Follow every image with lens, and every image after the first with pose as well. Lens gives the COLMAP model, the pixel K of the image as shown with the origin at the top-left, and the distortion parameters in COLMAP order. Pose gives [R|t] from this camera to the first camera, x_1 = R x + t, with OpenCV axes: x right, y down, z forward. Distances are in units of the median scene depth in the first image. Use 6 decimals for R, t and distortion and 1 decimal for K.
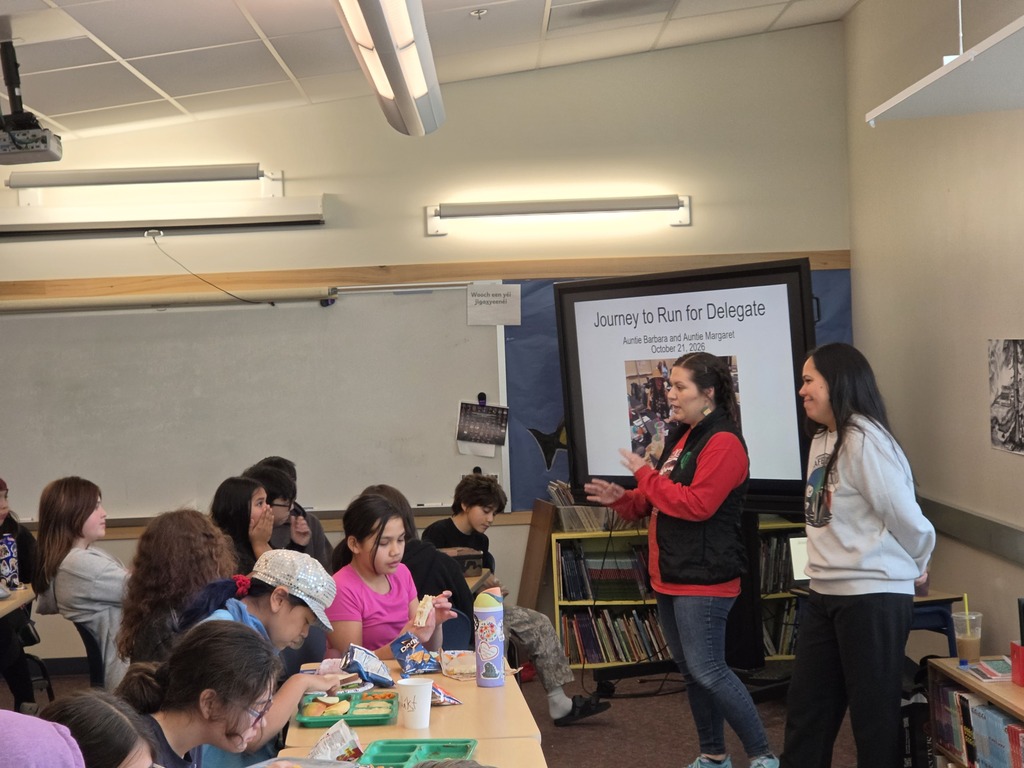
lens RADIAL K [[1968.4, 0, 512.3], [0, 1968.4, 385.7], [0, 0, 1]] dist [-0.365811, 4.336475]
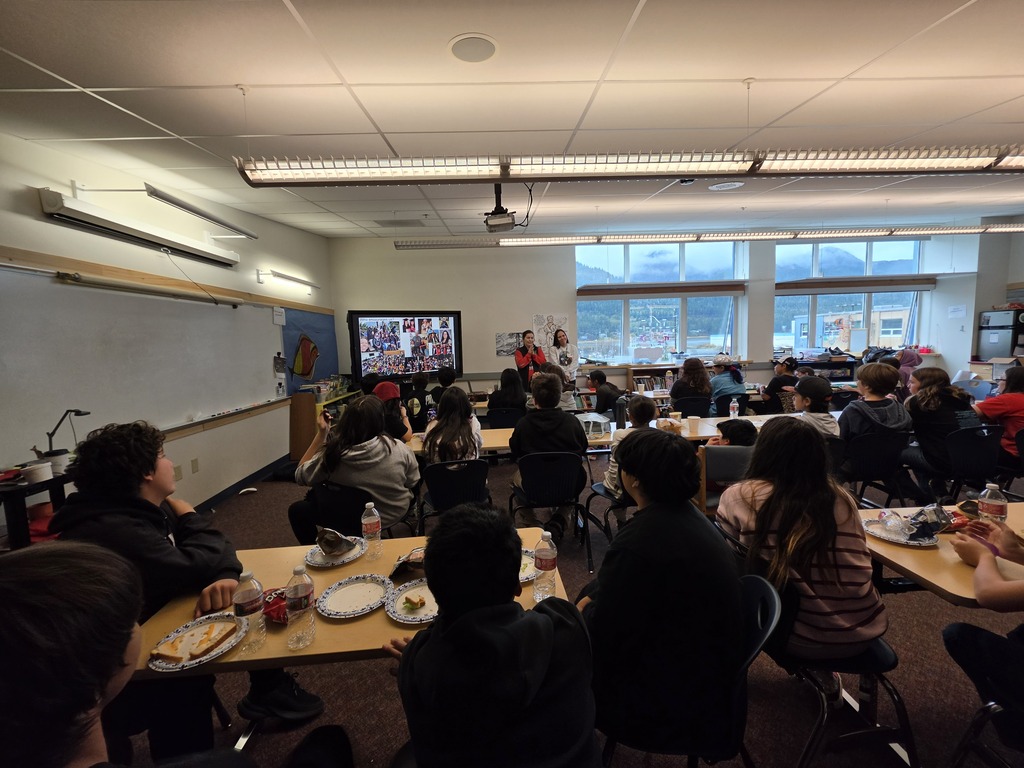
lens RADIAL K [[413.7, 0, 520.0], [0, 413.7, 380.6], [0, 0, 1]] dist [0.001052, -0.000707]
pose [[-0.027207, -0.058511, 0.997916, -0.533525], [0.053642, 0.996762, 0.059905, 0.024011], [-0.998190, 0.055160, -0.023980, 0.718427]]
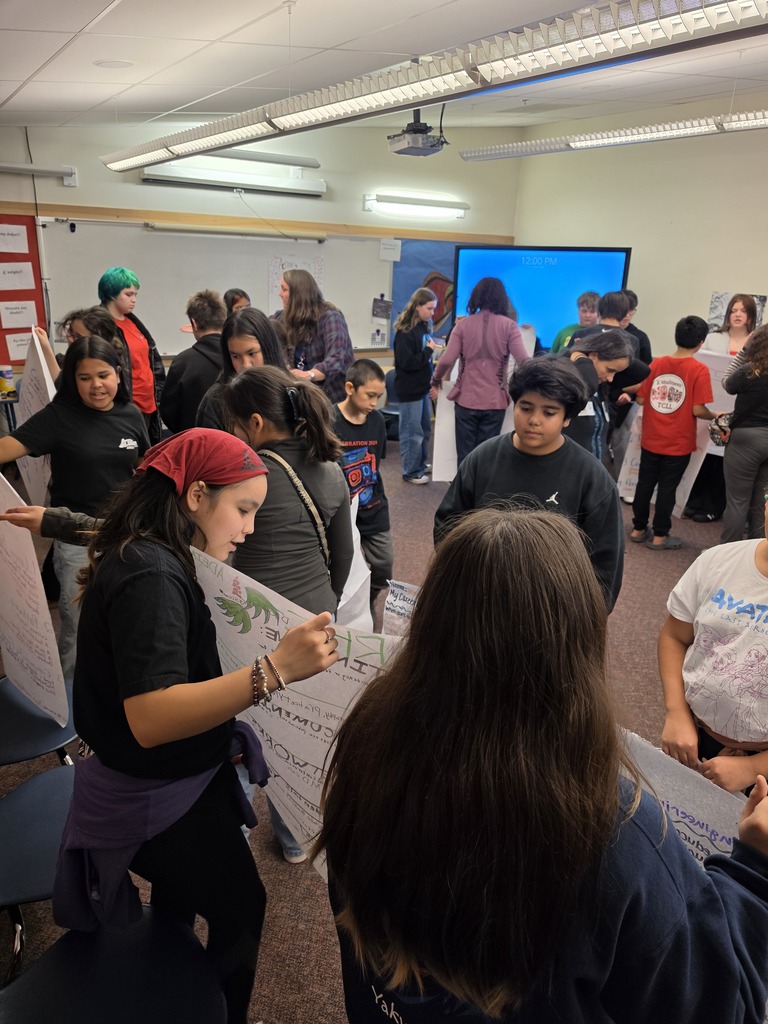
lens RADIAL K [[731.3, 0, 390.9], [0, 731.3, 522.8], [0, 0, 1]] dist [0.043865, -0.086940]
pose [[0.827422, -0.120264, 0.548552, -0.473229], [-0.061075, 0.951735, 0.300782, 0.000358], [-0.558249, -0.282377, 0.780142, 0.305746]]
